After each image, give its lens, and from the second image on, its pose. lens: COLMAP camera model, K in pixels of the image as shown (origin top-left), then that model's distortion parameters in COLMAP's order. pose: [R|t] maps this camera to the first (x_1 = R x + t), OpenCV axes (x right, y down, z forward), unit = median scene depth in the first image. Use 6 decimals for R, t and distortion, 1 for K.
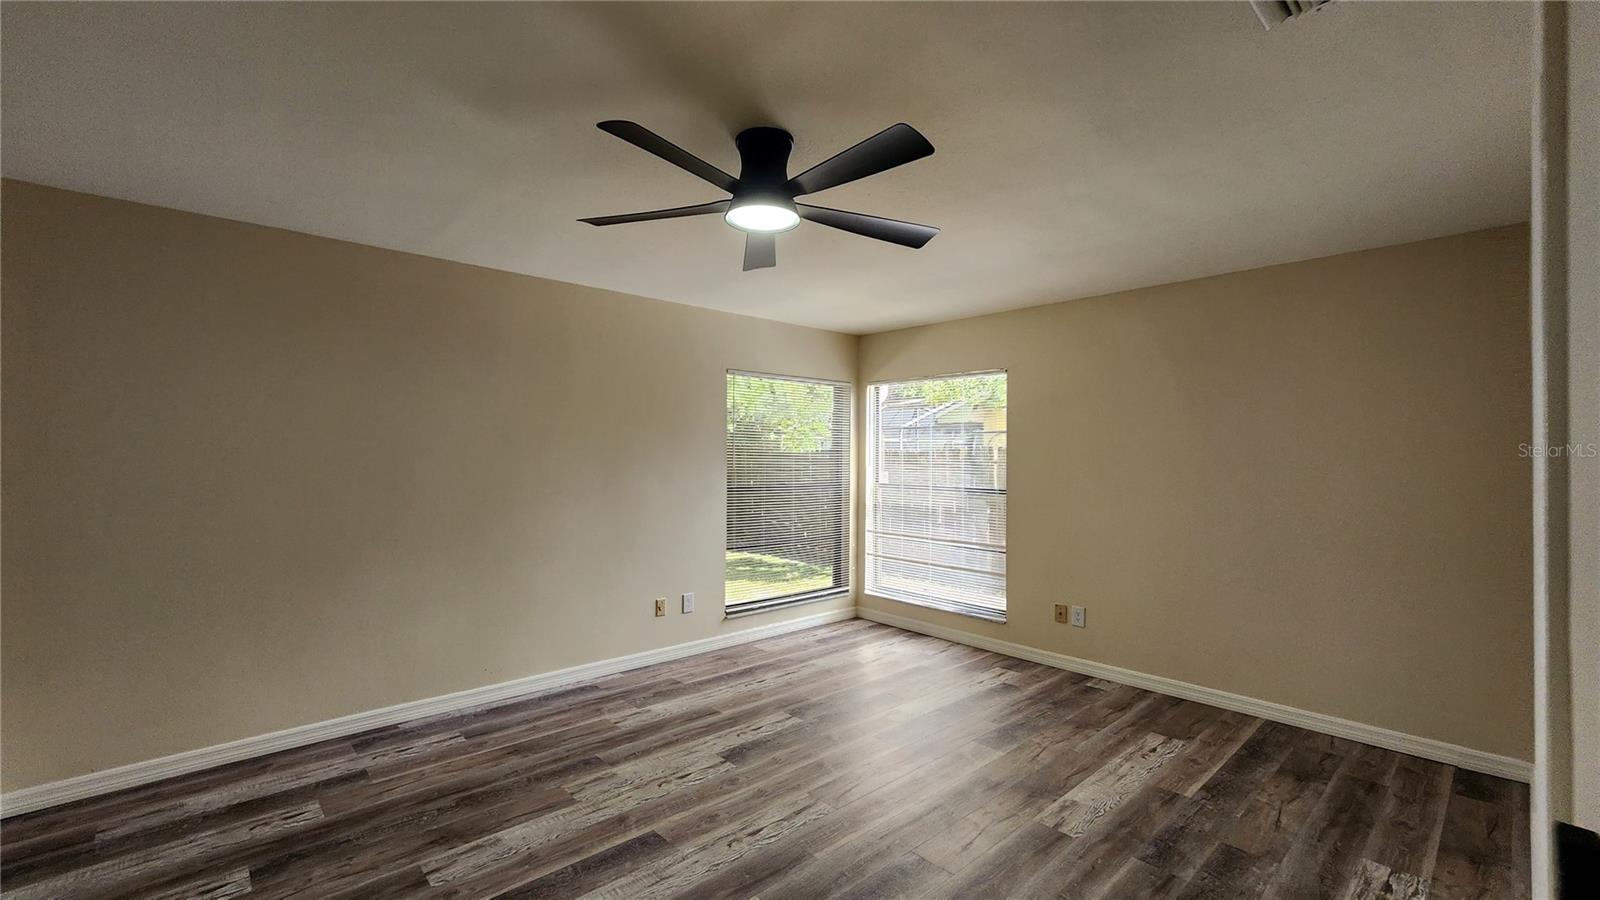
lens RADIAL K [[666.0, 0, 794.6], [0, 666.0, 436.8], [0, 0, 1]] dist [-0.007342, -0.000430]
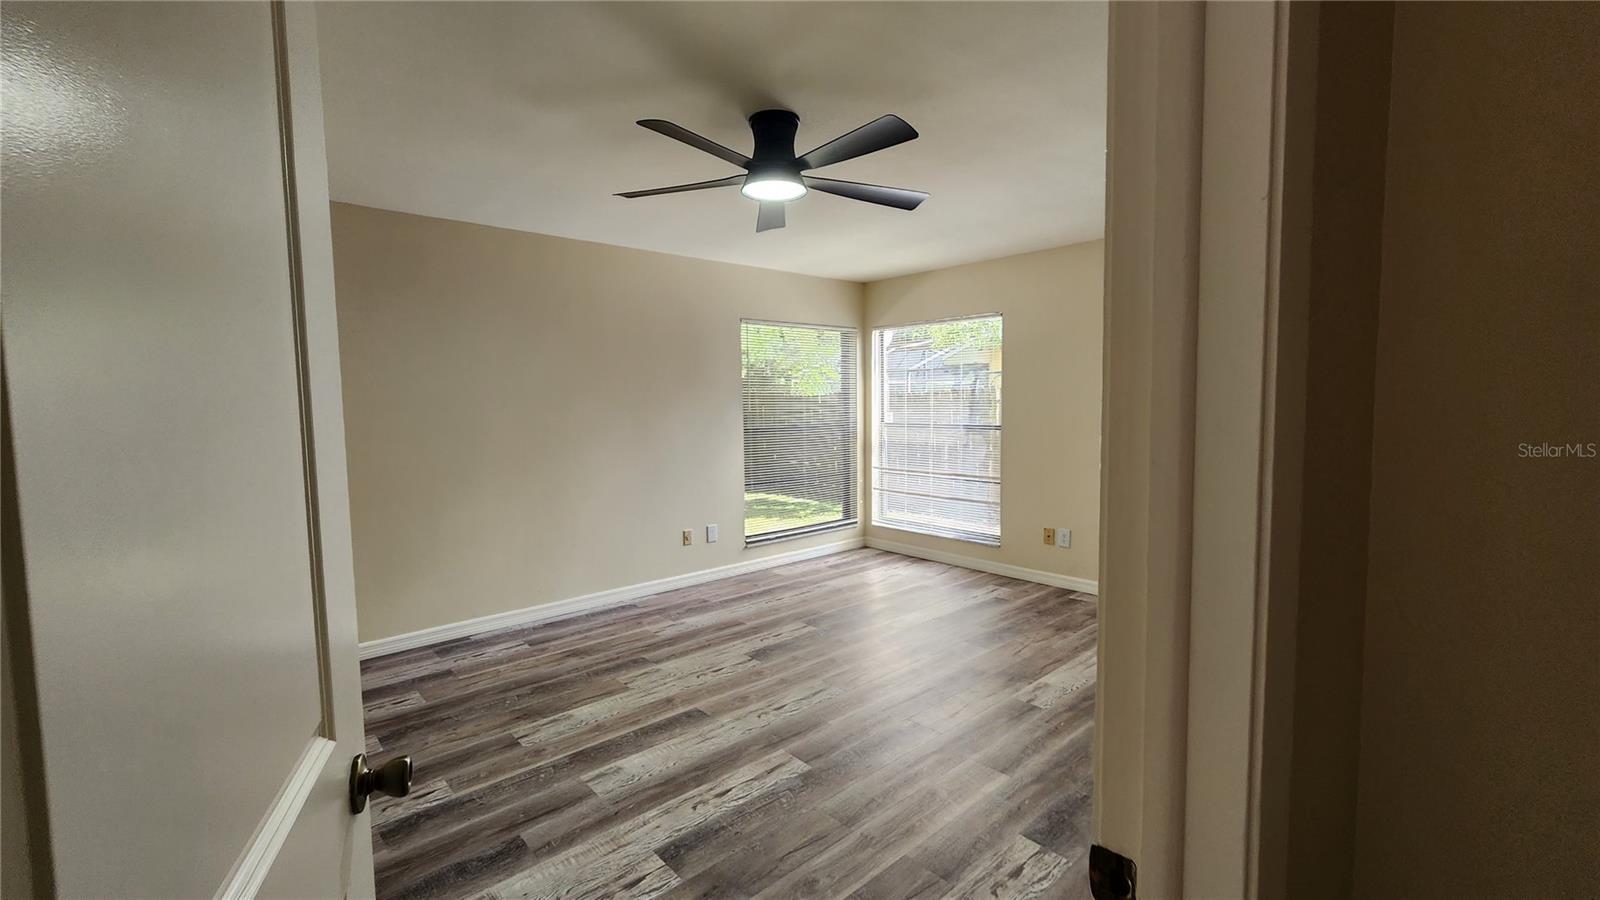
lens RADIAL K [[666.0, 0, 793.8], [0, 666.0, 441.6], [0, 0, 1]] dist [-0.007342, -0.000430]
pose [[0.999651, -0.020331, -0.016857, -0.002213], [0.021757, 0.995772, 0.089248, 0.001468], [0.014972, -0.089584, 0.995867, -0.128659]]
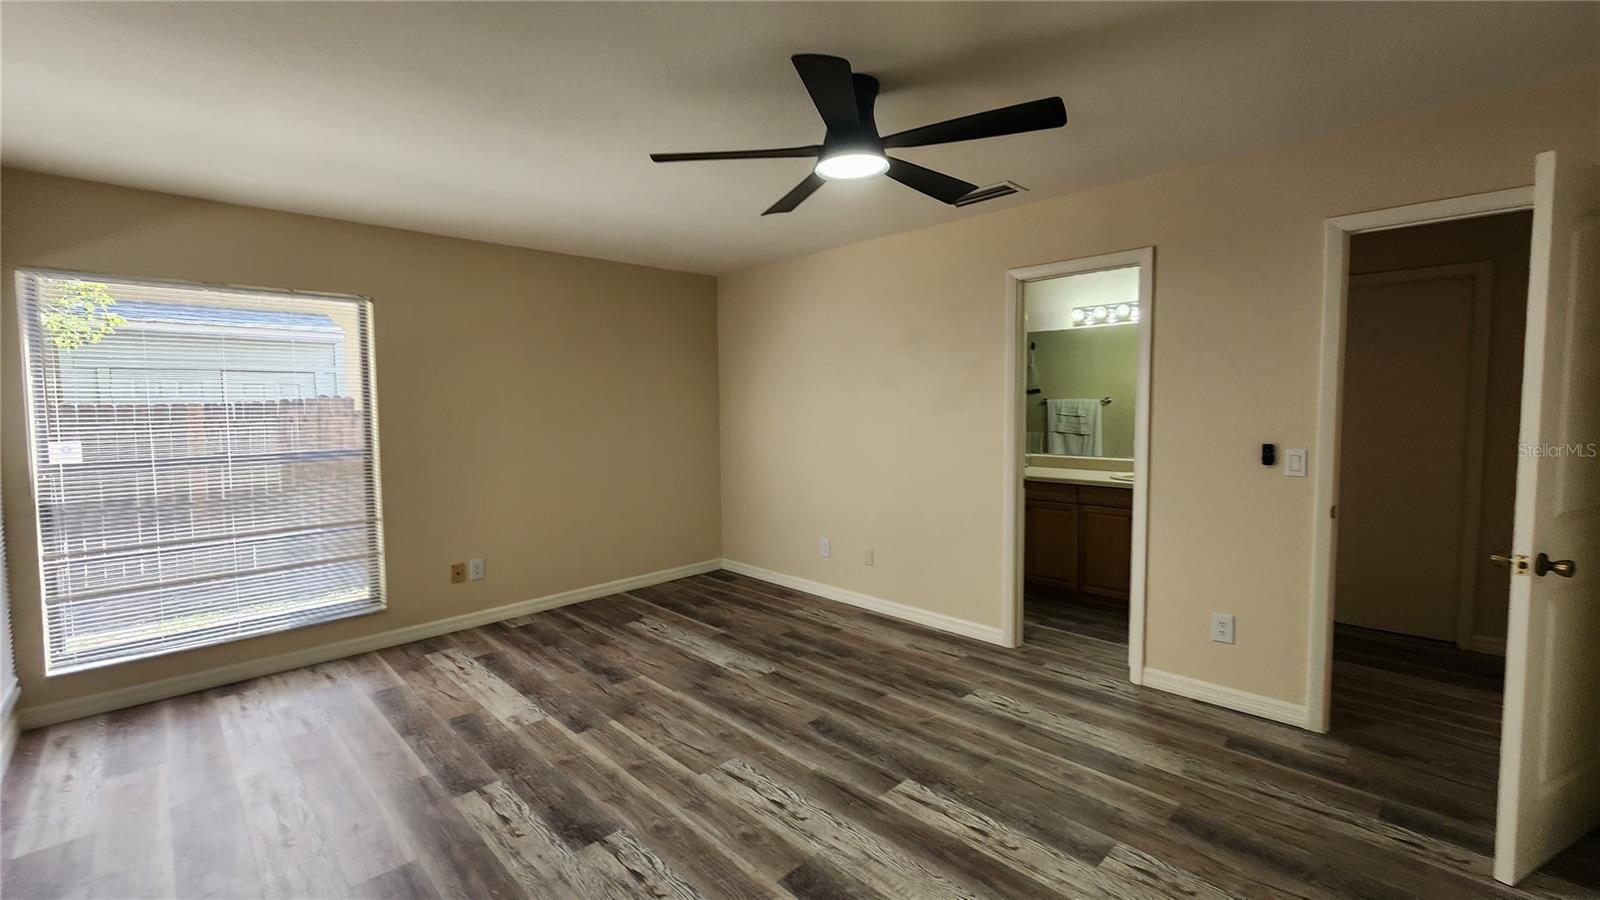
lens RADIAL K [[666.0, 0, 792.5], [0, 666.0, 445.2], [0, 0, 1]] dist [-0.007342, -0.000430]
pose [[-0.026233, -0.076796, 0.996702, -0.728079], [-0.011455, 0.997002, 0.076517, 0.013997], [-0.999590, -0.009410, -0.027034, 0.768897]]
